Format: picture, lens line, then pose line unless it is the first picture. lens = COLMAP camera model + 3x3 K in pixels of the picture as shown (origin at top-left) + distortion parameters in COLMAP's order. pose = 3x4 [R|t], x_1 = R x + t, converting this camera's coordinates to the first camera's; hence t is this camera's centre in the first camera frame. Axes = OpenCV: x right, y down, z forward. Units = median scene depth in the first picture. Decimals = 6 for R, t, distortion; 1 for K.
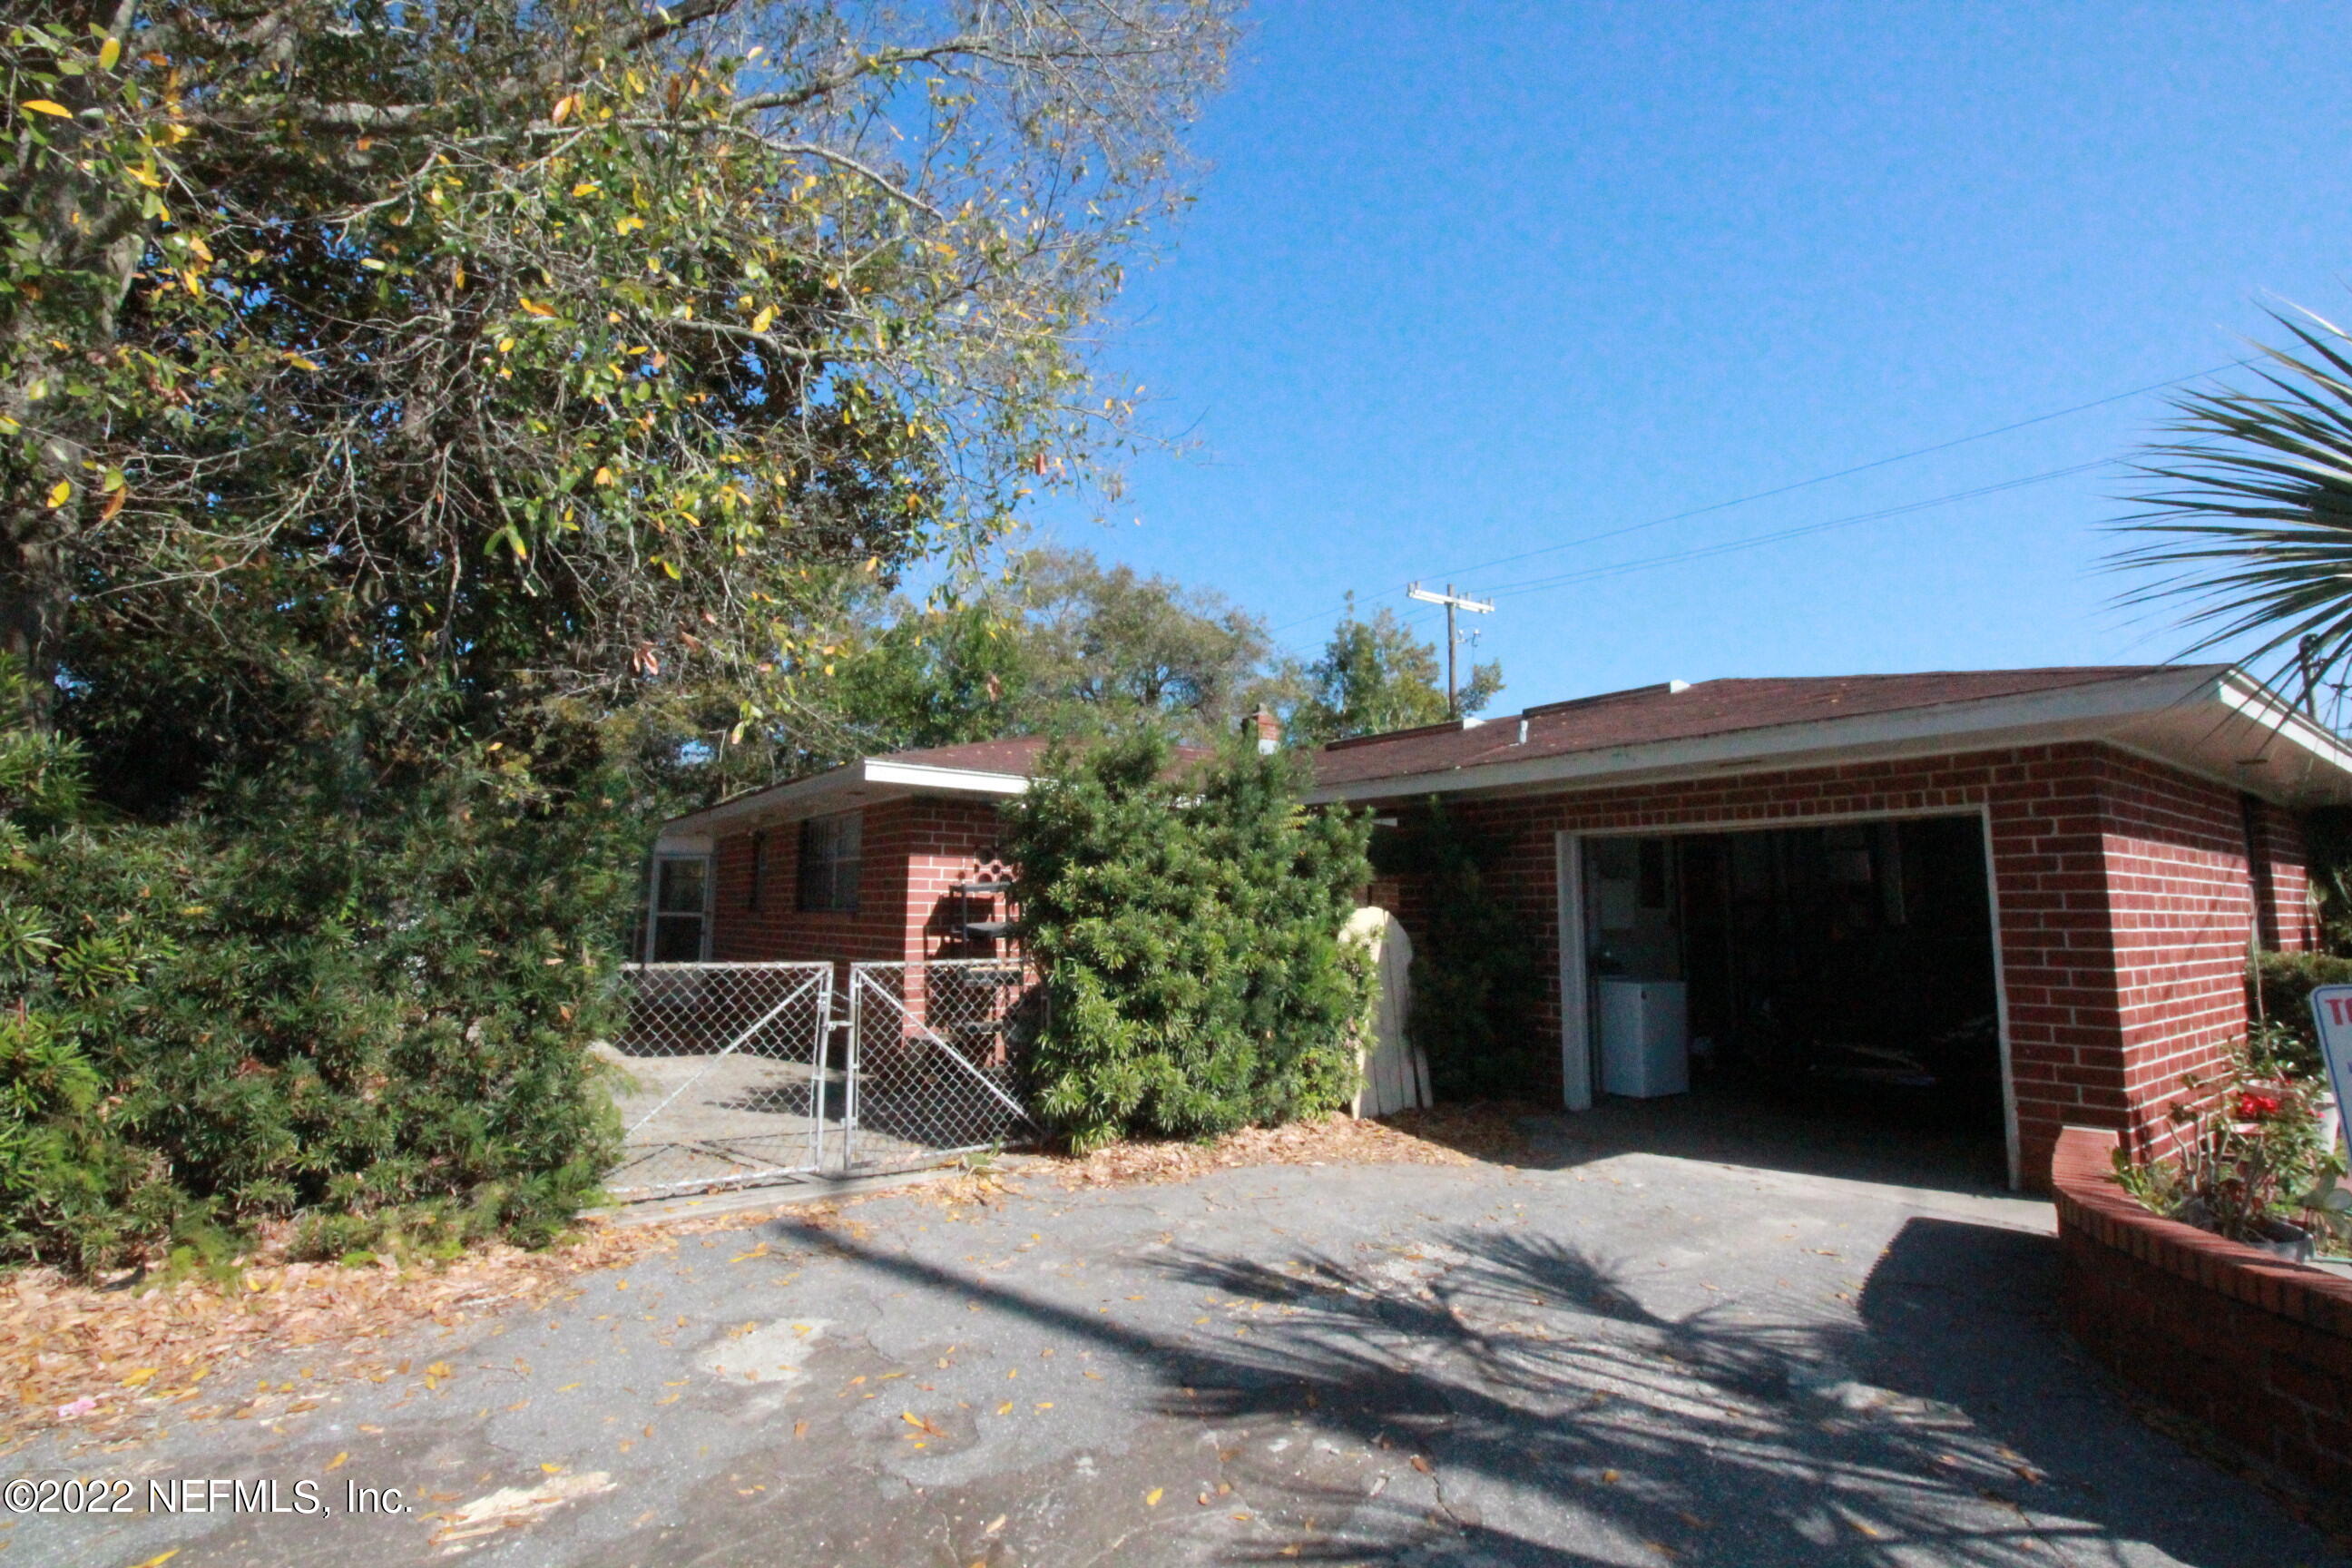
lens RADIAL K [[1082.6, 0, 1185.1], [0, 1082.6, 729.5], [0, 0, 1]] dist [0.009789, -0.019861]
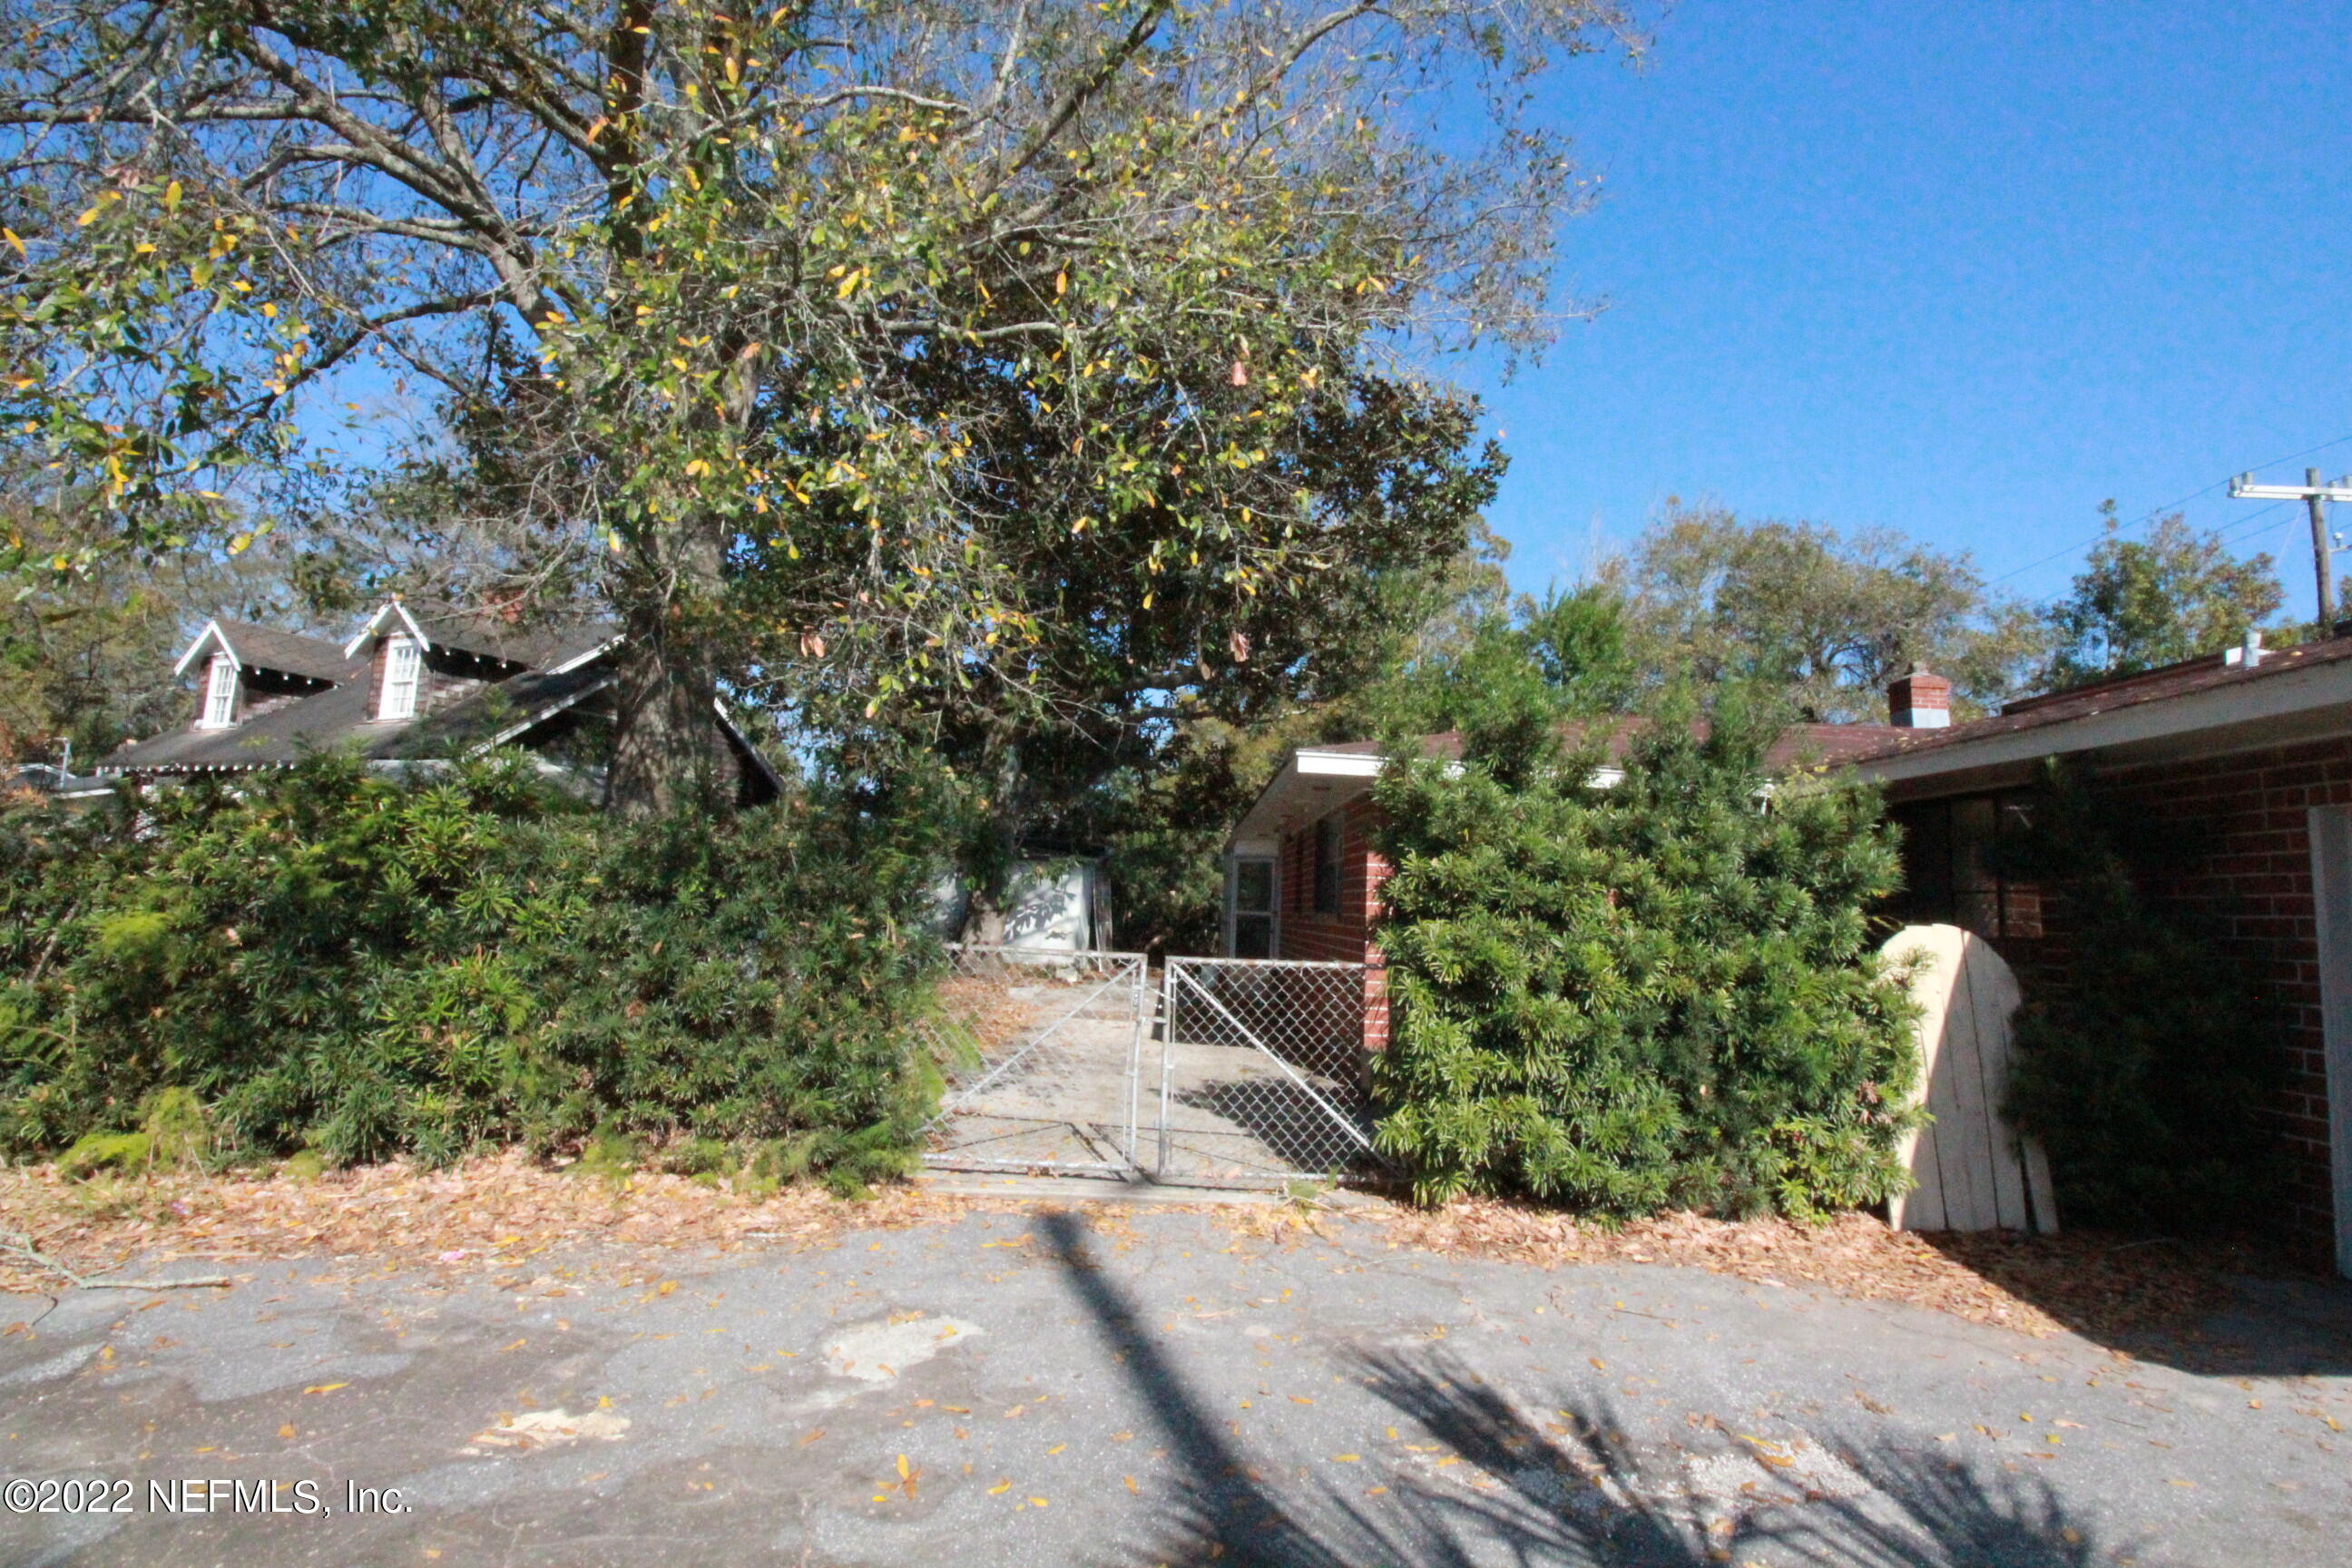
lens RADIAL K [[1082.6, 0, 1185.1], [0, 1082.6, 729.5], [0, 0, 1]] dist [0.009789, -0.019861]
pose [[0.814177, -0.065156, -0.576949, 0.244928], [0.059605, 0.997813, -0.028571, 0.041300], [0.577549, -0.011127, 0.816280, 0.216847]]
